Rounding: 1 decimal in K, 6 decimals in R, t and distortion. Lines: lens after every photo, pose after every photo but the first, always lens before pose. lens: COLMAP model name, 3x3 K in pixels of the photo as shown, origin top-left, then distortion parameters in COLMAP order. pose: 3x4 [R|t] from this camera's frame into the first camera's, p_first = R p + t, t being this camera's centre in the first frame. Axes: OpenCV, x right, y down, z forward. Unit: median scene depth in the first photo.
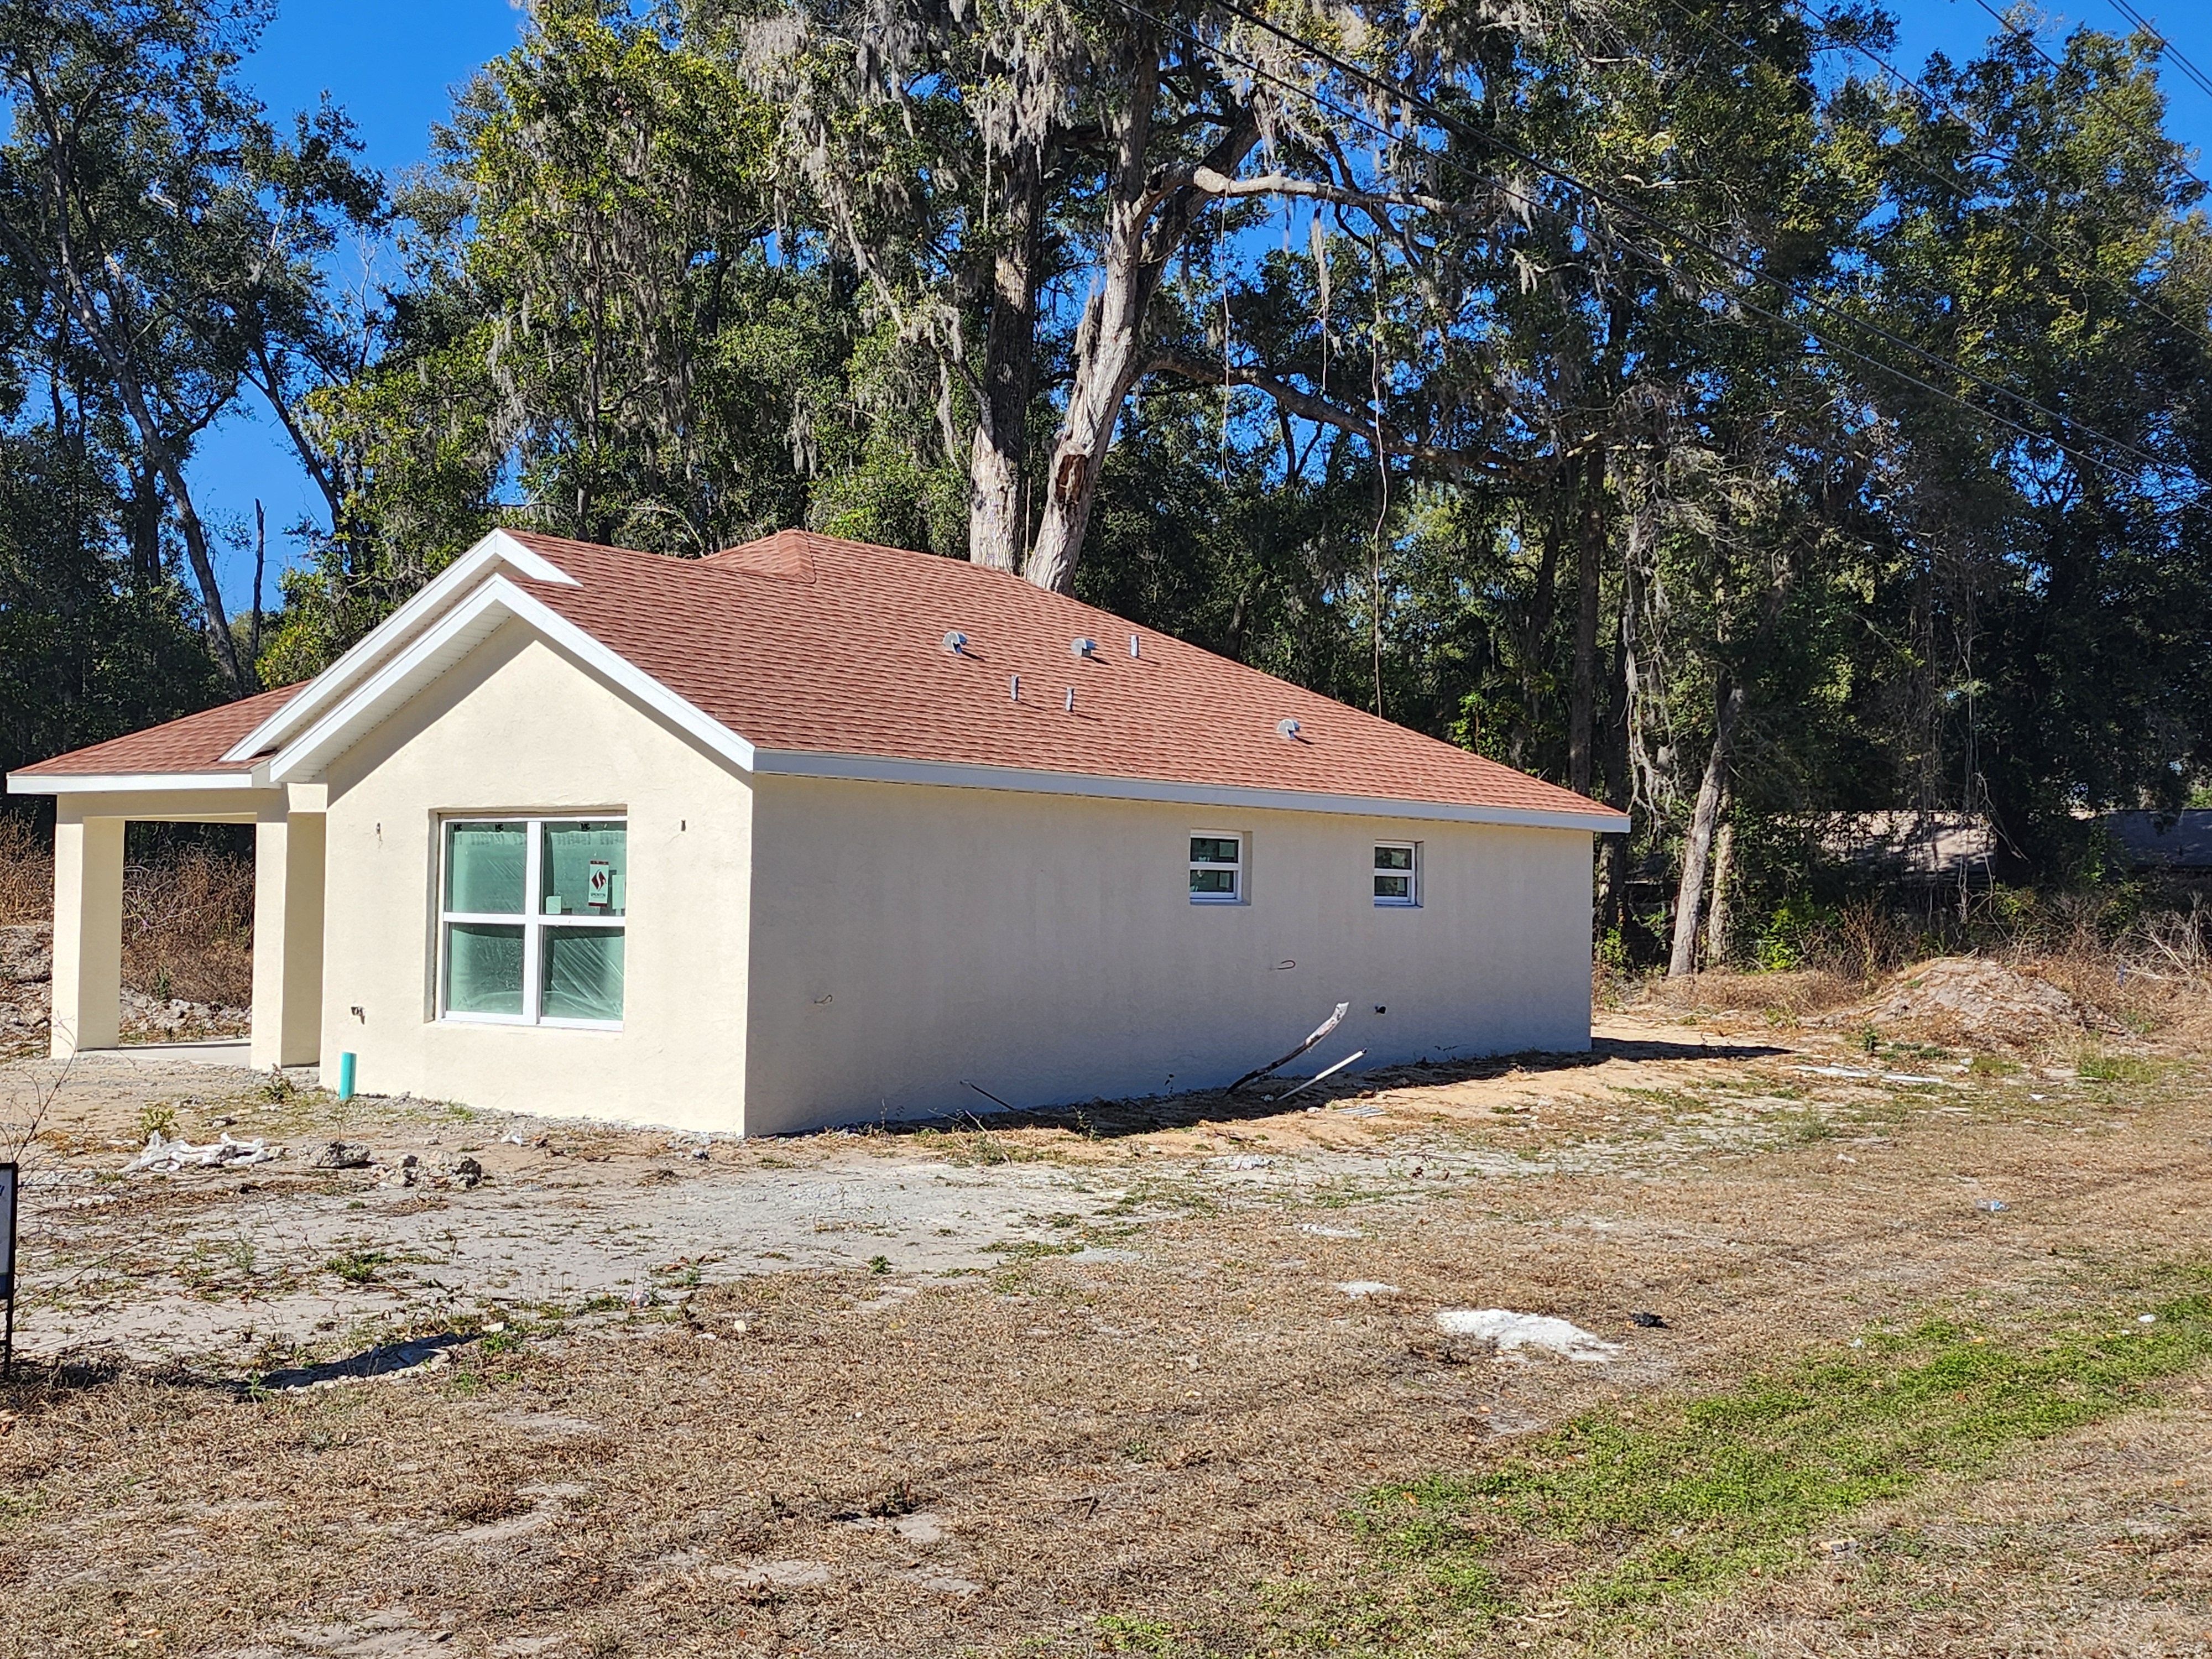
lens RADIAL K [[2456.8, 0, 1106.0], [0, 2456.8, 829.5], [0, 0, 1]] dist [-0.001846, 0.001178]
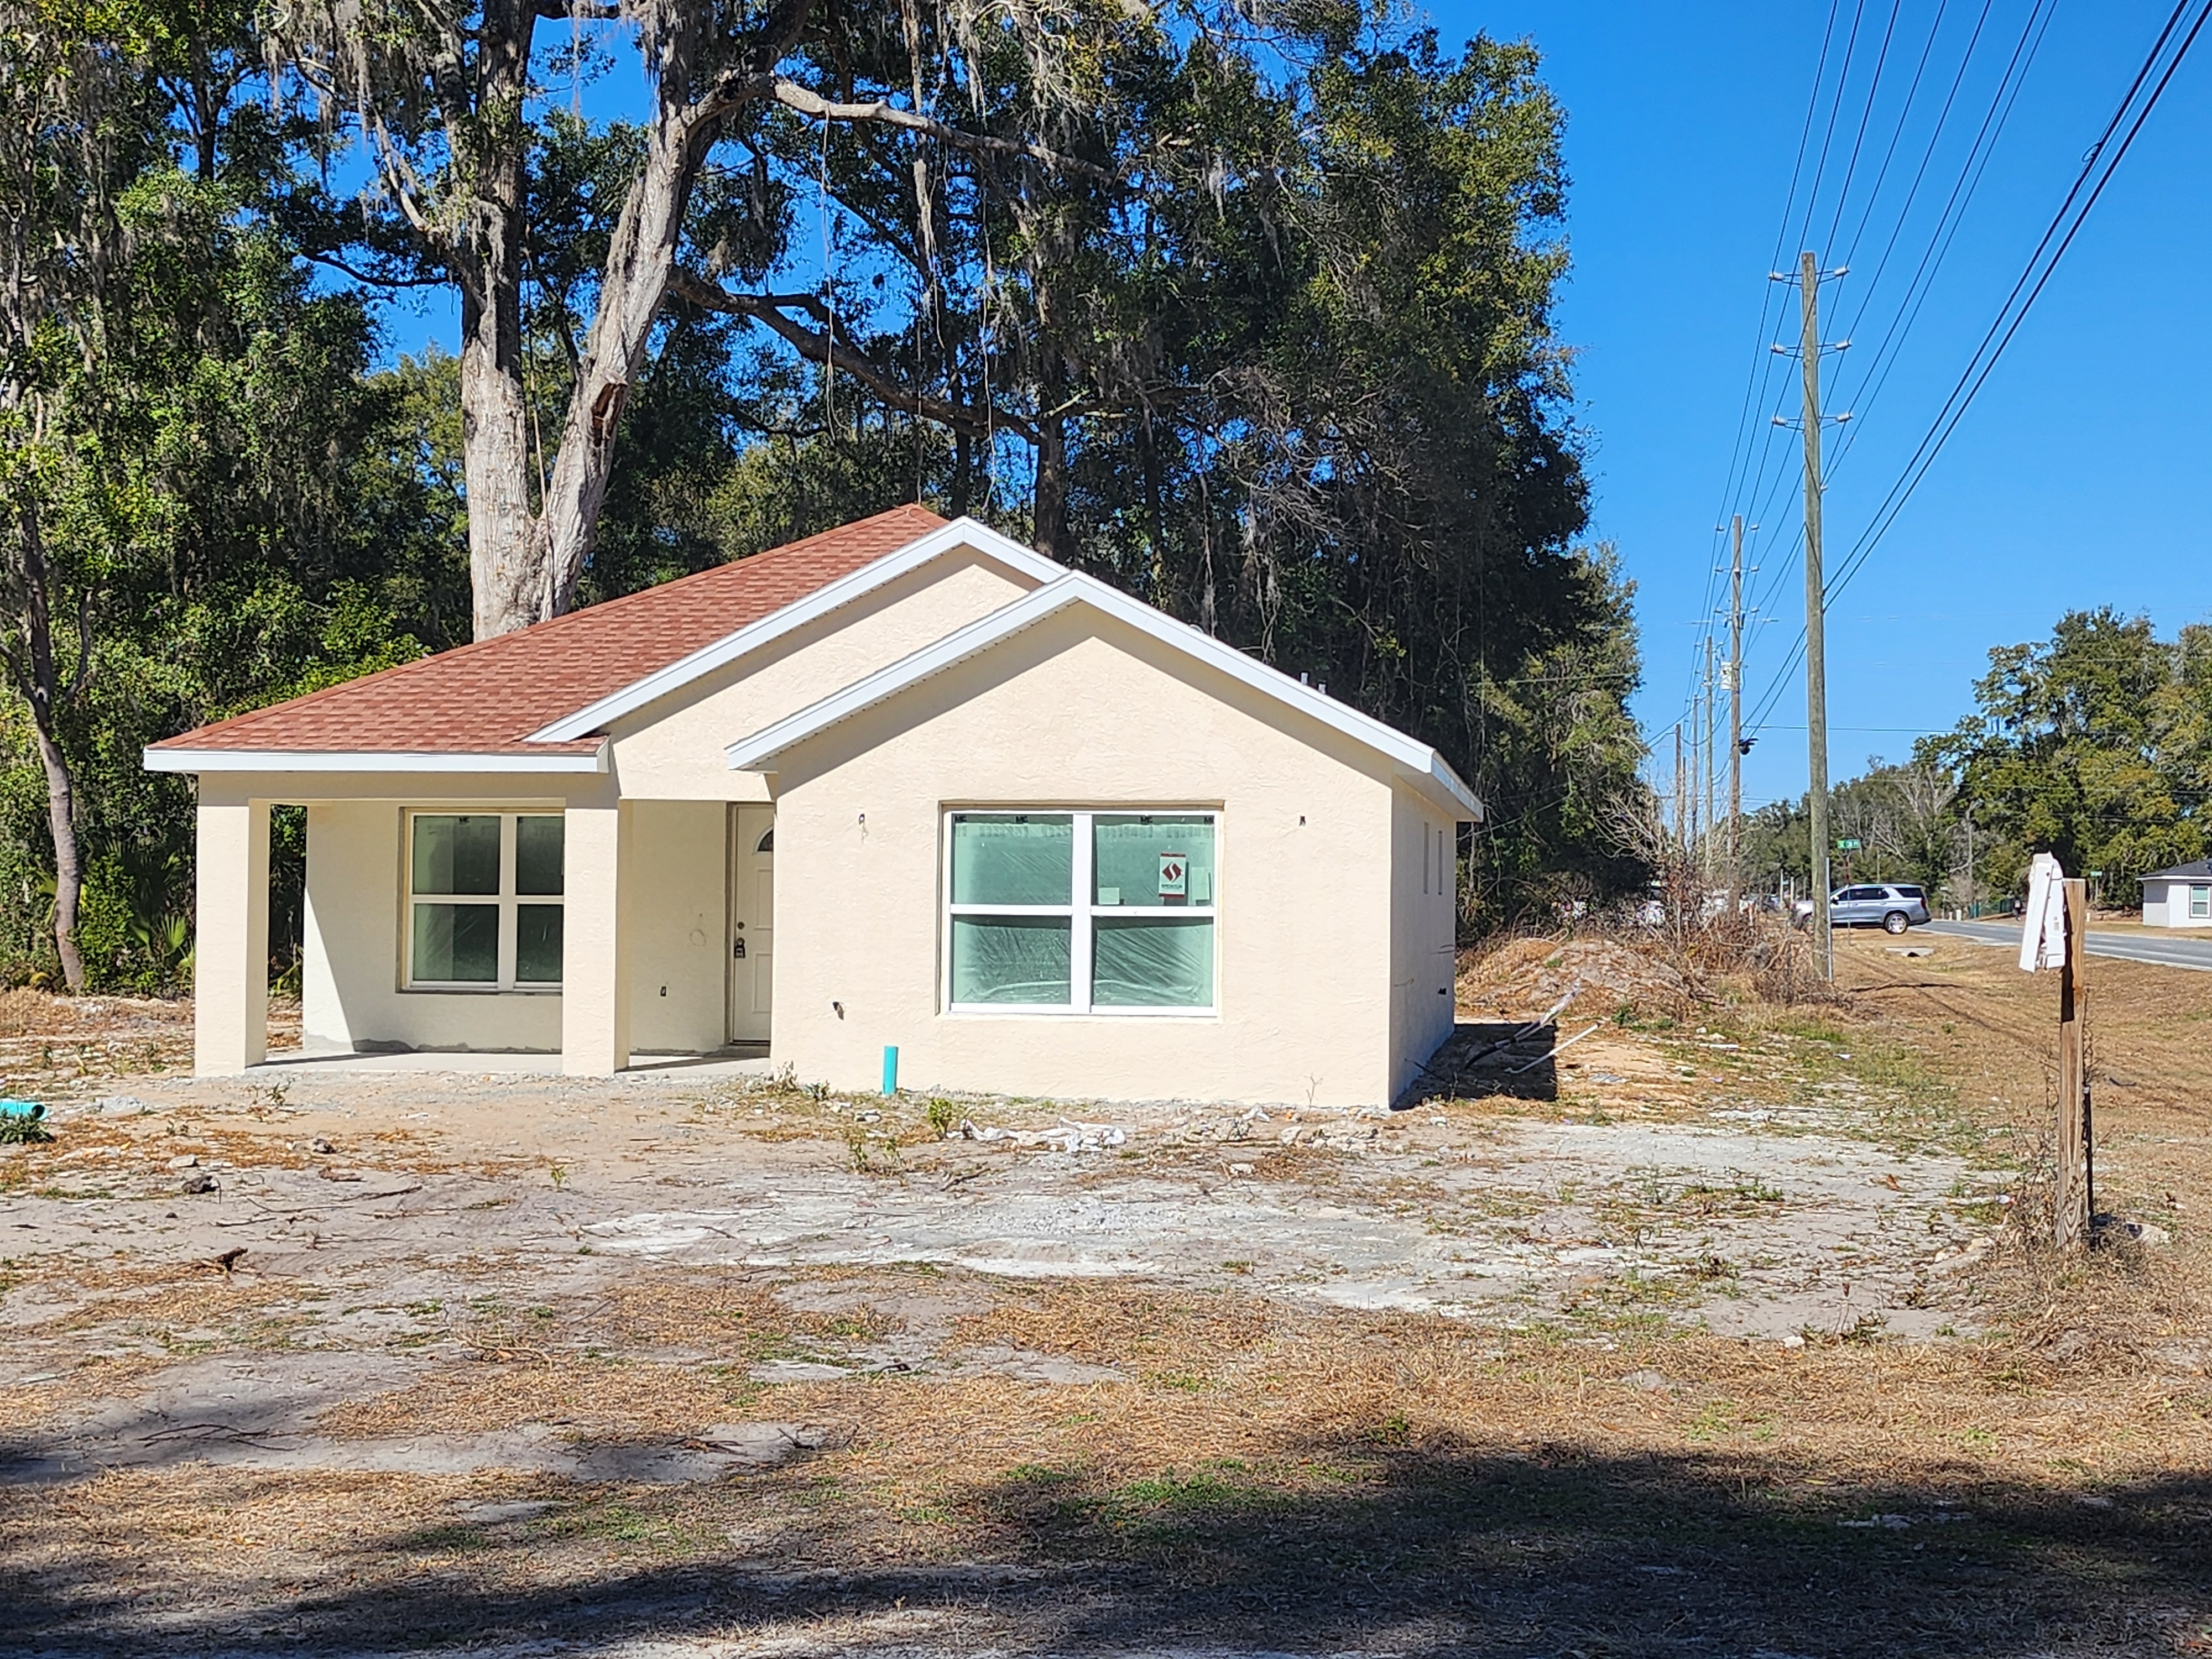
lens RADIAL K [[3058.4, 0, 1106.0], [0, 3058.4, 829.5], [0, 0, 1]] dist [0.093426, -0.223980]
pose [[0.875859, 0.002987, 0.482558, -0.815751], [-0.008649, 0.999917, 0.009508, -0.008870], [-0.482490, -0.012501, 0.875812, -0.113592]]
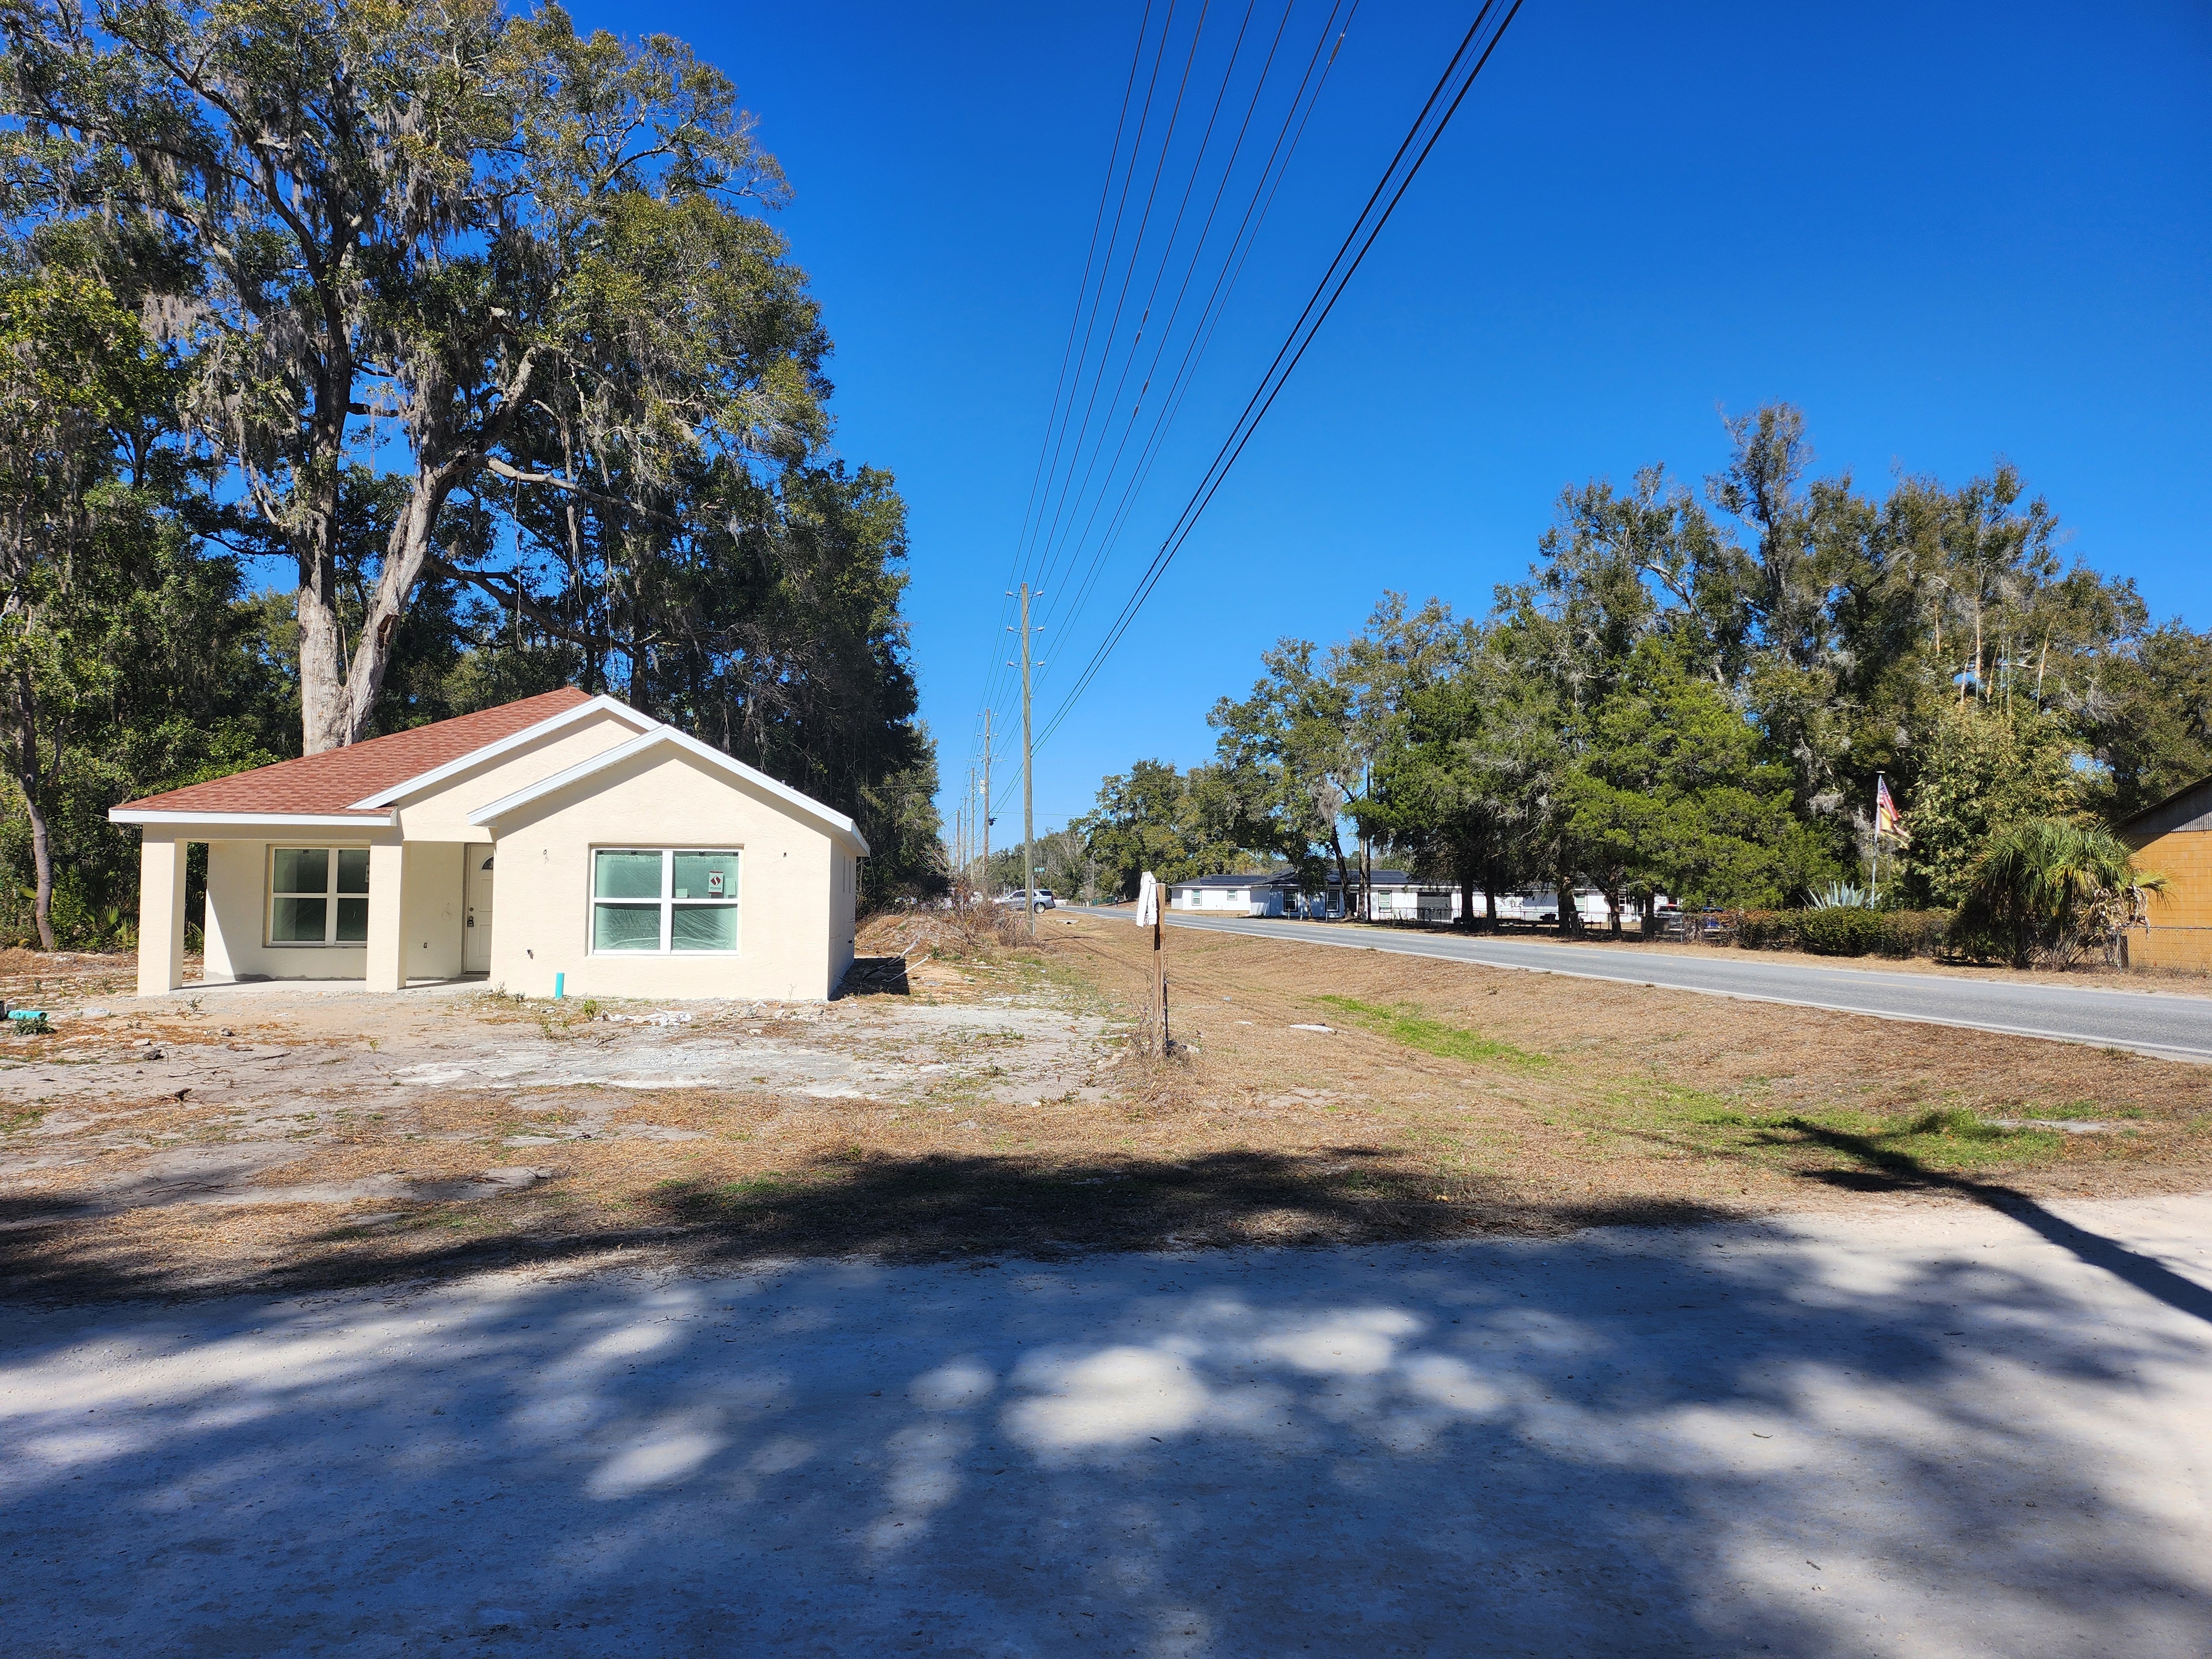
lens RADIAL K [[1541.9, 0, 1106.0], [0, 1541.9, 829.5], [0, 0, 1]] dist [0.062231, -0.086667]
pose [[0.705098, 0.023122, 0.708733, -0.842666], [-0.017058, 0.999732, -0.015646, -0.006680], [-0.708905, -0.001057, 0.705304, -0.119702]]
